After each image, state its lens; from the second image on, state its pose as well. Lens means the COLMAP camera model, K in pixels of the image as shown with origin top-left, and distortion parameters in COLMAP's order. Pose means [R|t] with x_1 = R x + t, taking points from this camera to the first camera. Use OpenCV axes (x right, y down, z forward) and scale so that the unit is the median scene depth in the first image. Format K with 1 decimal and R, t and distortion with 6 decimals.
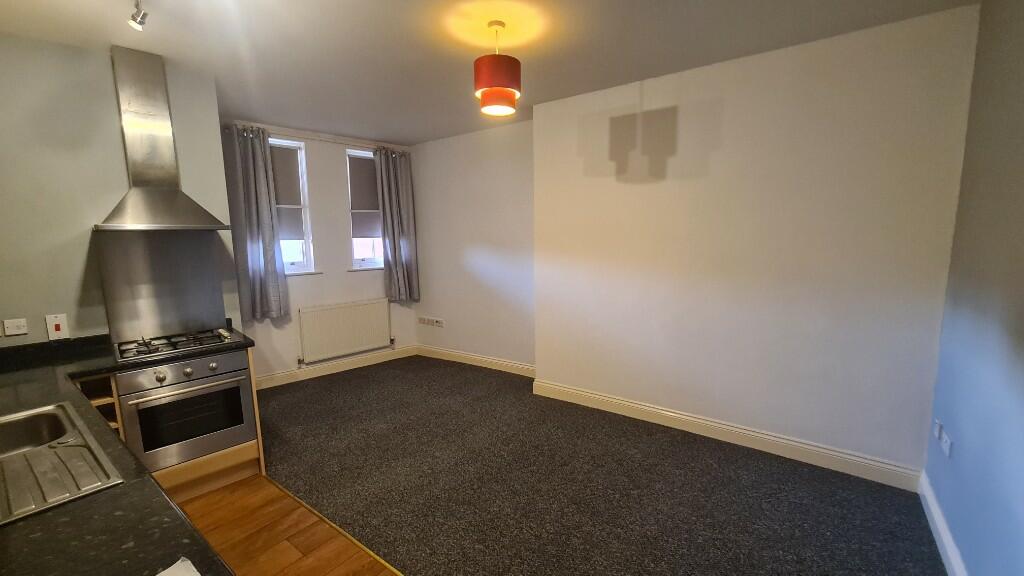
lens RADIAL K [[416.0, 0, 522.6], [0, 416.0, 289.0], [0, 0, 1]] dist [-0.002035, -0.000318]
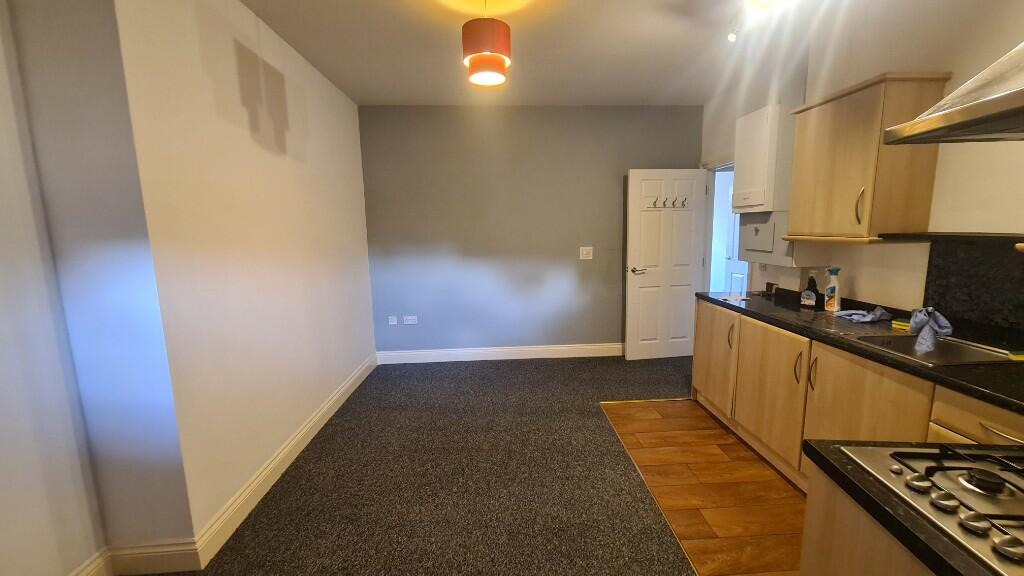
lens RADIAL K [[416.0, 0, 522.6], [0, 416.0, 289.0], [0, 0, 1]] dist [-0.002035, -0.000318]
pose [[-0.636340, -0.087346, 0.766448, -0.457133], [0.128214, 0.967773, 0.216739, -0.081693], [-0.760679, 0.236189, -0.604634, 0.843048]]
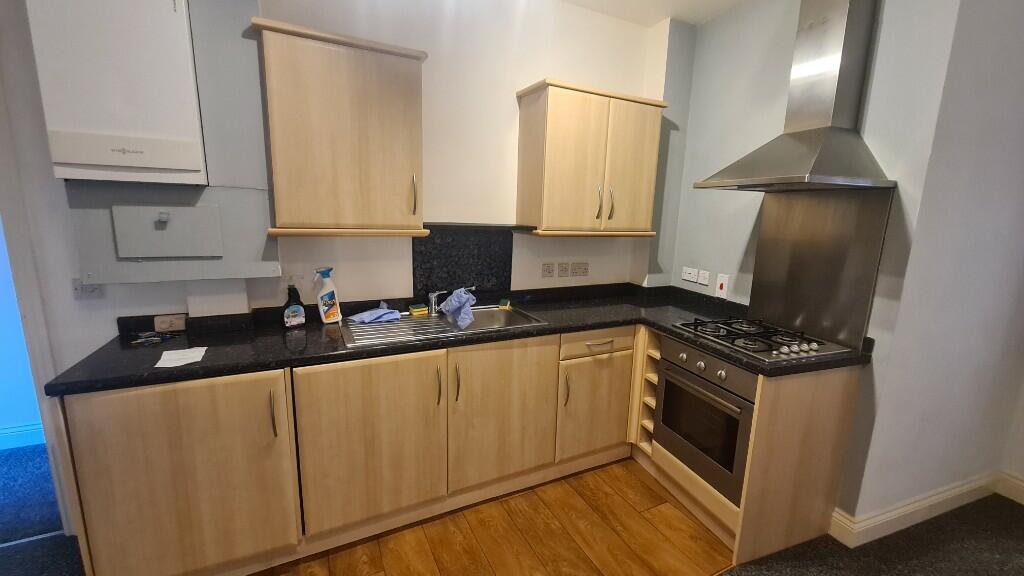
lens RADIAL K [[416.0, 0, 522.6], [0, 416.0, 289.0], [0, 0, 1]] dist [-0.002035, -0.000318]
pose [[-0.436602, 0.169561, -0.883532, 0.017563], [-0.142807, 0.956565, 0.254146, -0.053265], [0.888248, 0.237135, -0.393423, 0.532548]]
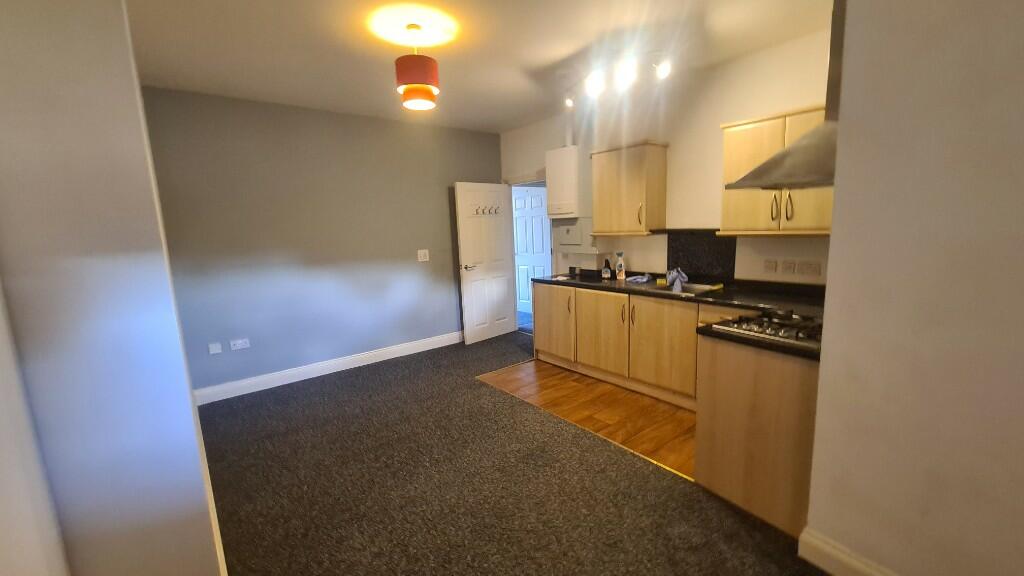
lens RADIAL K [[416.0, 0, 522.6], [0, 416.0, 289.0], [0, 0, 1]] dist [-0.002035, -0.000318]
pose [[-0.968914, 0.014651, 0.246962, -0.306480], [0.084240, 0.958131, 0.273658, -0.122987], [-0.232612, 0.285956, -0.929581, 1.093004]]
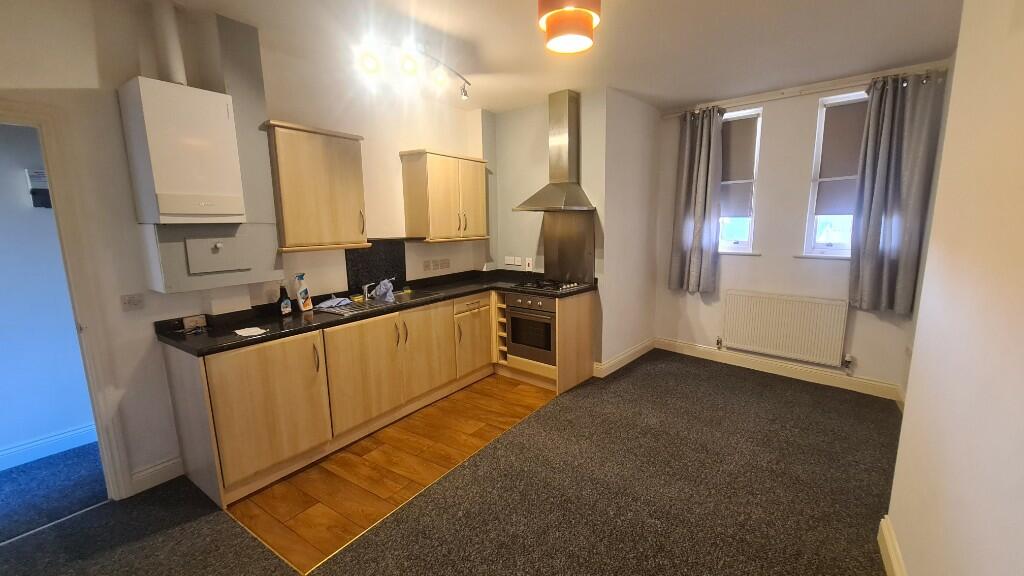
lens RADIAL K [[416.0, 0, 522.6], [0, 416.0, 289.0], [0, 0, 1]] dist [-0.002035, -0.000318]
pose [[0.052415, 0.175957, -0.983001, 0.387196], [-0.118736, 0.978470, 0.168815, -0.060678], [0.991541, 0.107870, 0.072179, 0.468885]]
